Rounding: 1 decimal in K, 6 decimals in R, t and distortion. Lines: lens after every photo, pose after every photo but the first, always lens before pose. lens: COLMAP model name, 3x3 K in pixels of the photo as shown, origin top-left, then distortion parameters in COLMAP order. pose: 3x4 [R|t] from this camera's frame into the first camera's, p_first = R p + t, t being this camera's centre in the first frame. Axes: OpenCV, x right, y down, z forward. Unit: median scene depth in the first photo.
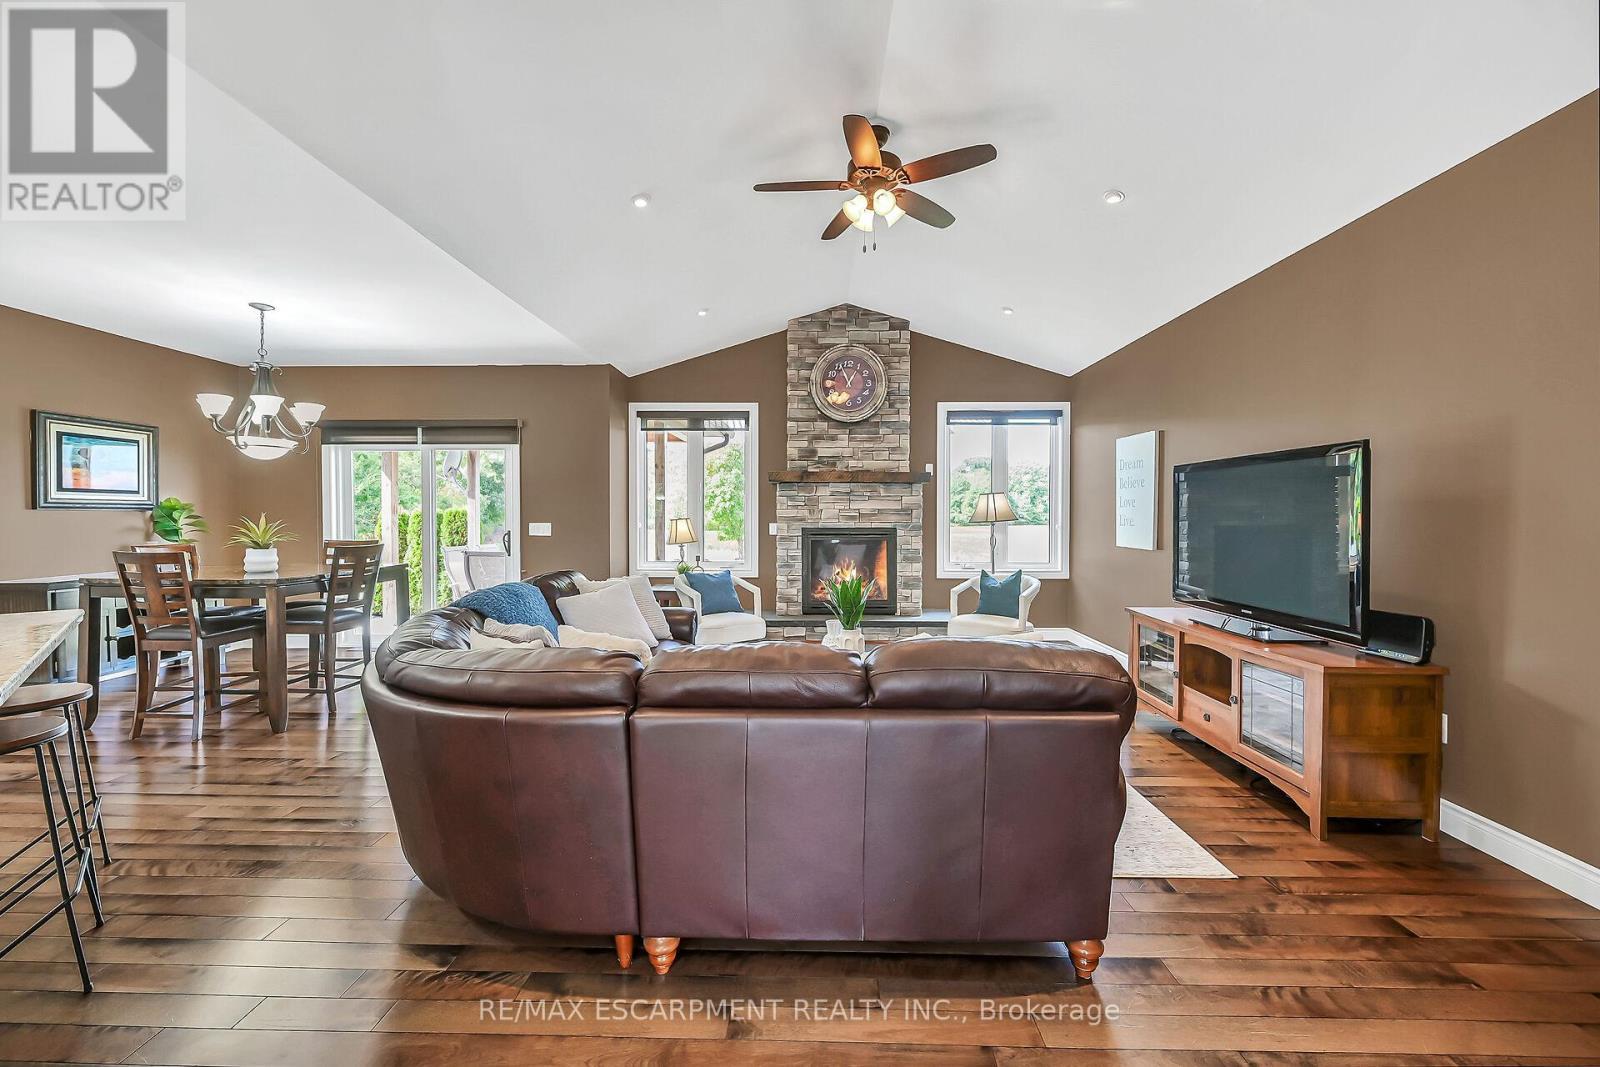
lens RADIAL K [[630.6, 0, 792.7], [0, 630.6, 526.0], [0, 0, 1]] dist [0.000352, 0.000264]
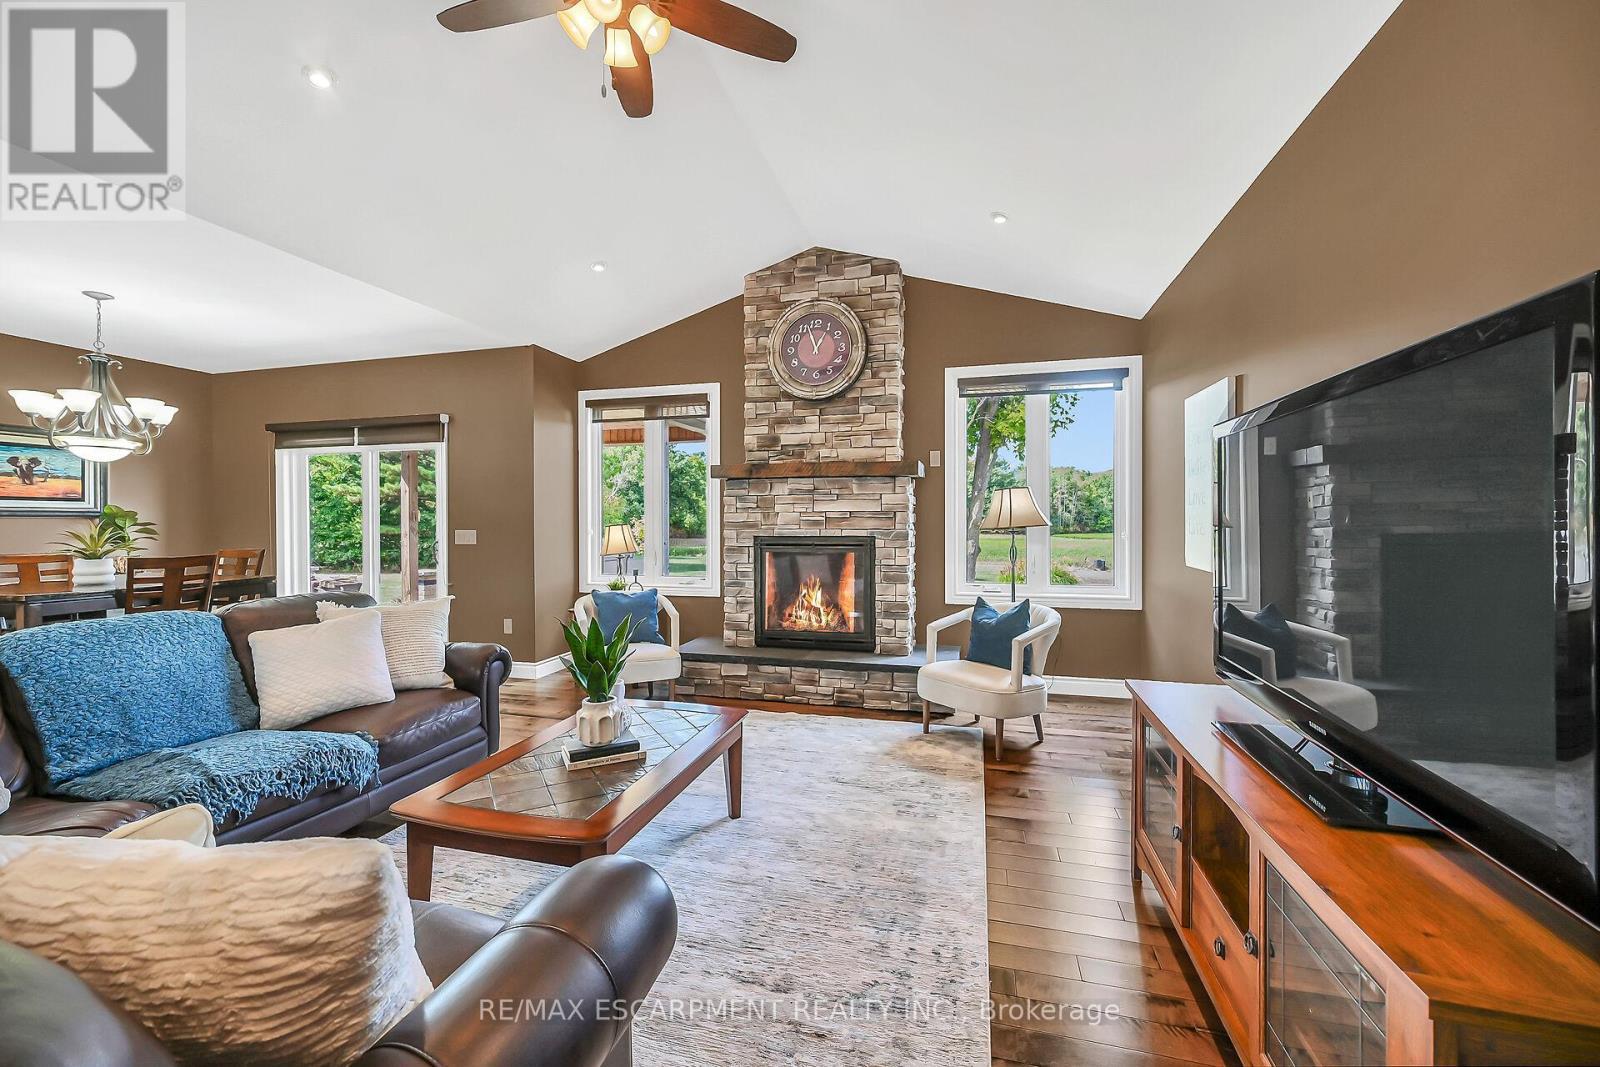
lens RADIAL K [[630.6, 0, 792.7], [0, 630.6, 526.0], [0, 0, 1]] dist [0.000352, 0.000264]
pose [[0.970352, -0.002501, -0.241685, 0.247381], [-0.000094, 0.999943, -0.010722, -0.001356], [0.241697, 0.010427, 0.970296, 0.246812]]
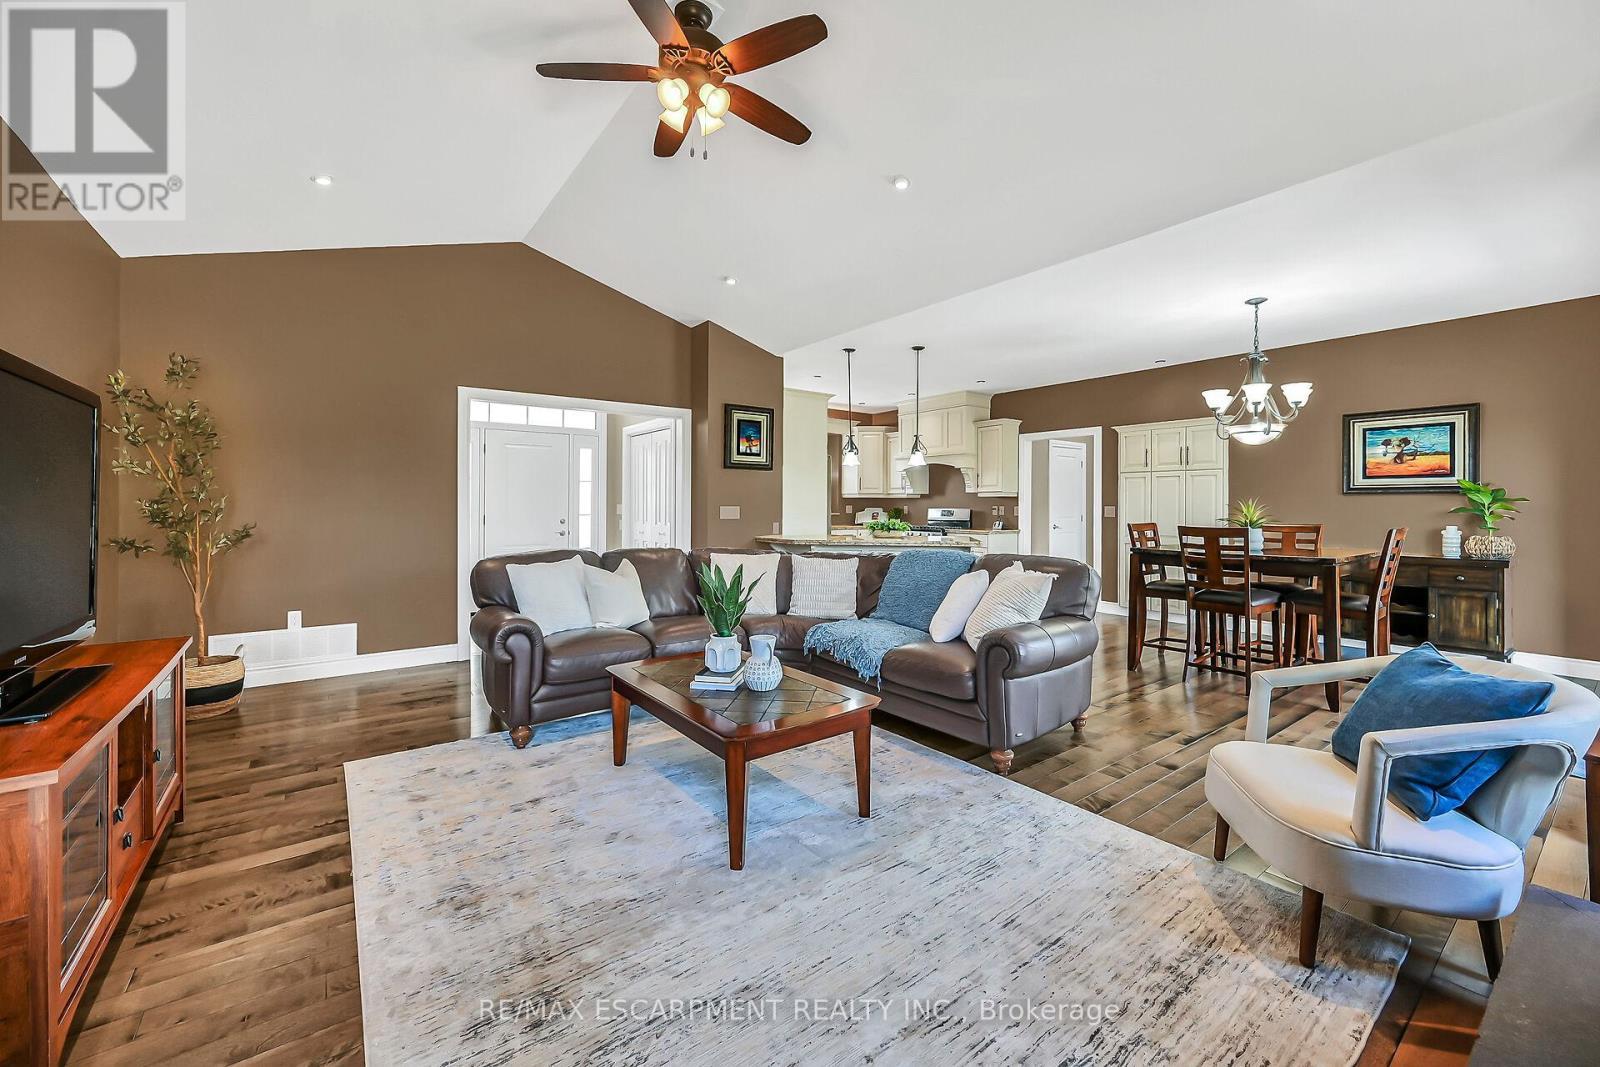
lens RADIAL K [[643.5, 0, 808.2], [0, 643.5, 505.9], [0, 0, 1]] dist [-0.000696, -0.000026]
pose [[-0.777888, -0.003666, -0.628392, 0.291759], [-0.014653, 0.999817, 0.012307, -0.003622], [0.628232, 0.018781, -0.777800, 0.966659]]
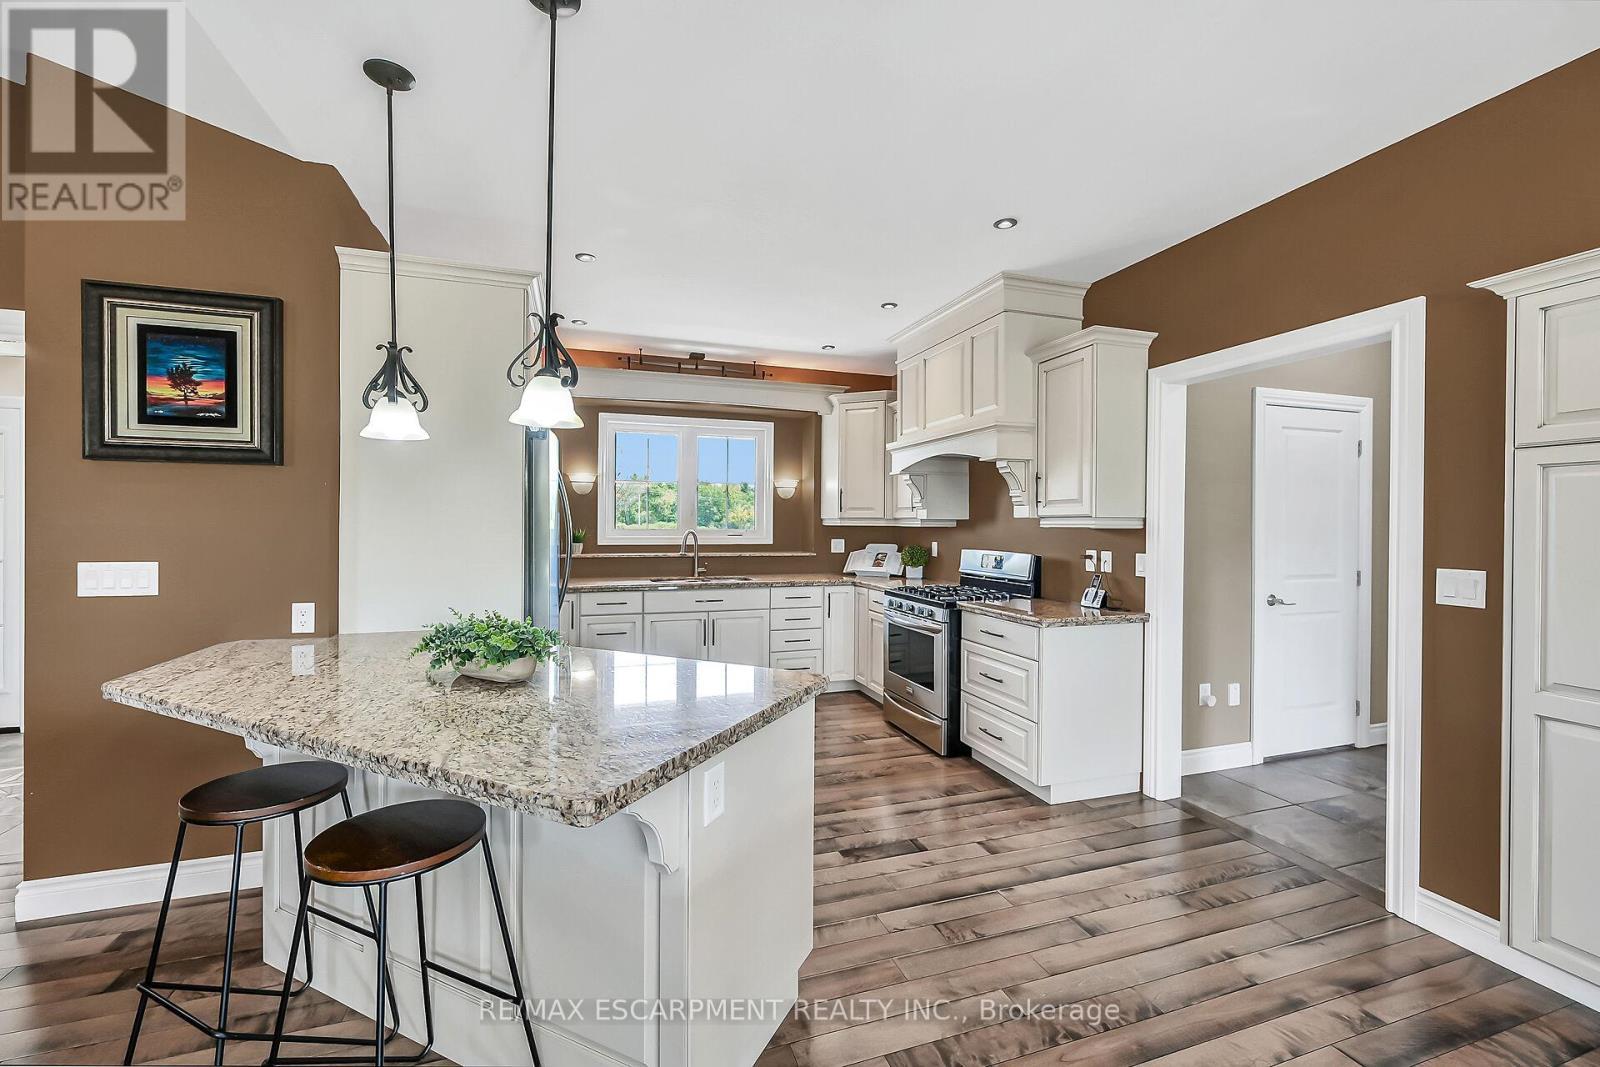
lens RADIAL K [[630.6, 0, 792.7], [0, 630.6, 526.0], [0, 0, 1]] dist [0.000352, 0.000264]
pose [[-0.937250, -0.003889, -0.348637, -0.450249], [-0.011257, 0.999754, 0.019110, -0.021867], [0.348477, 0.021835, -0.937063, 0.576726]]
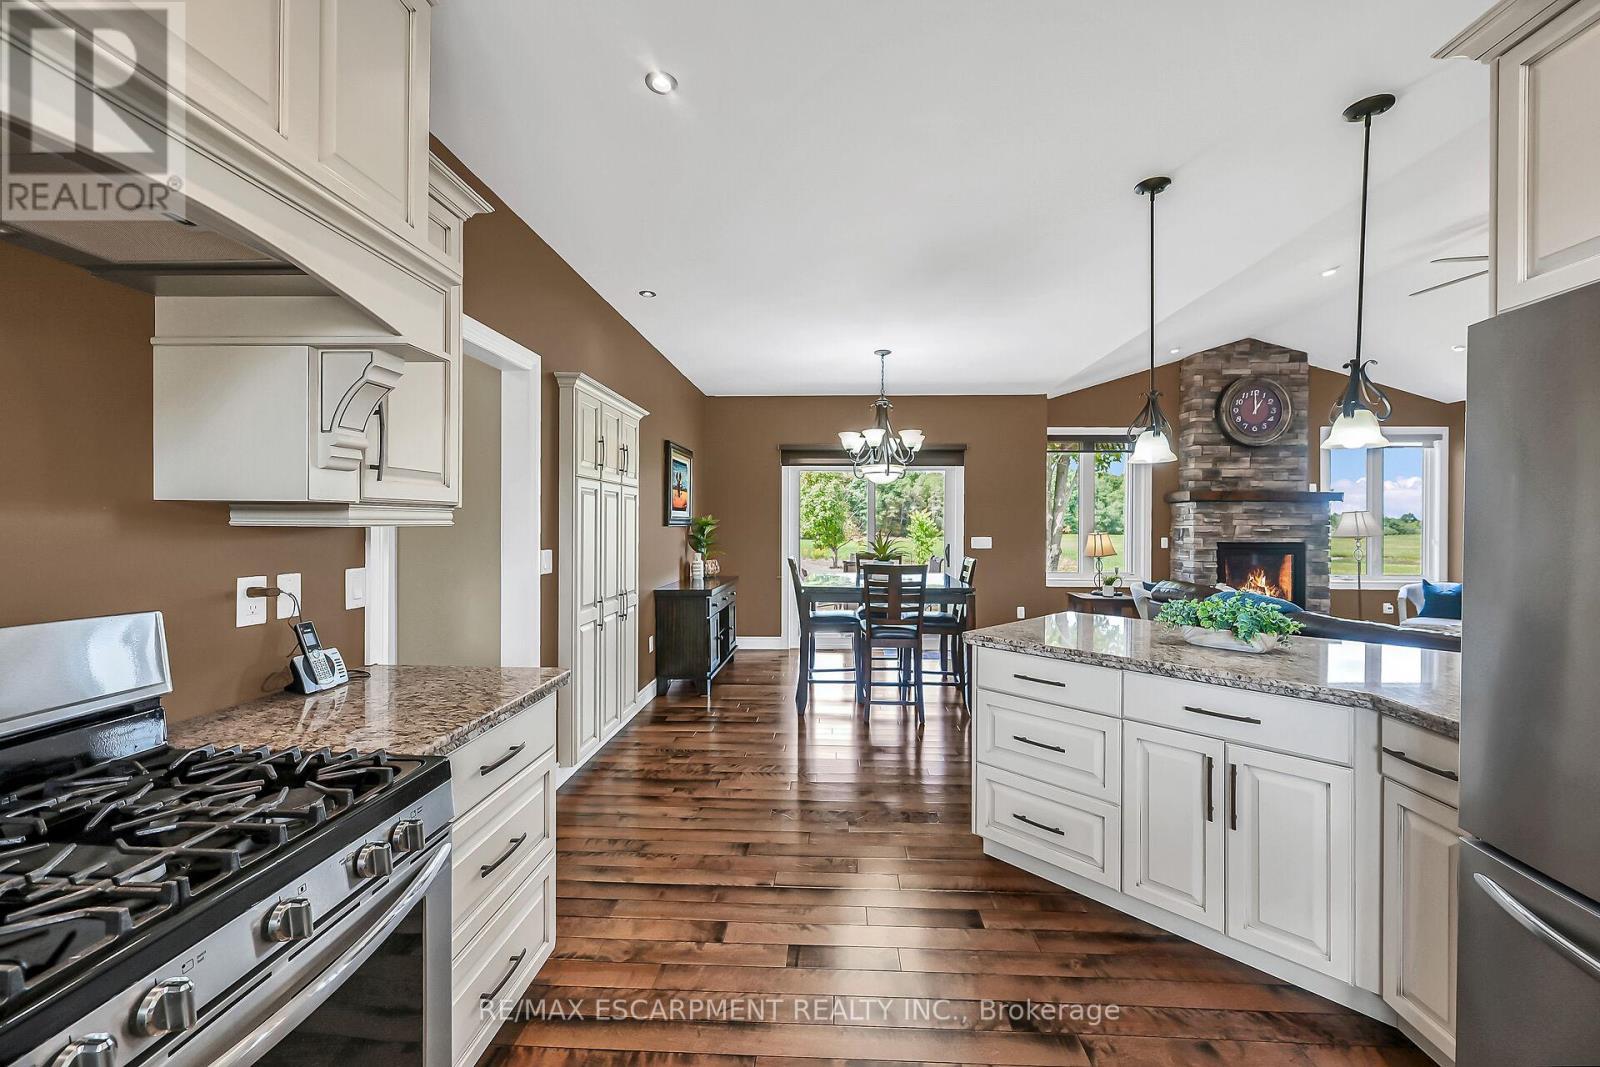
lens RADIAL K [[630.6, 0, 792.7], [0, 630.6, 526.0], [0, 0, 1]] dist [0.000352, 0.000264]
pose [[0.999575, 0.003144, -0.028990, -0.683346], [-0.003485, 0.999925, -0.011745, -0.009883], [0.028951, 0.011841, 0.999511, -0.117831]]
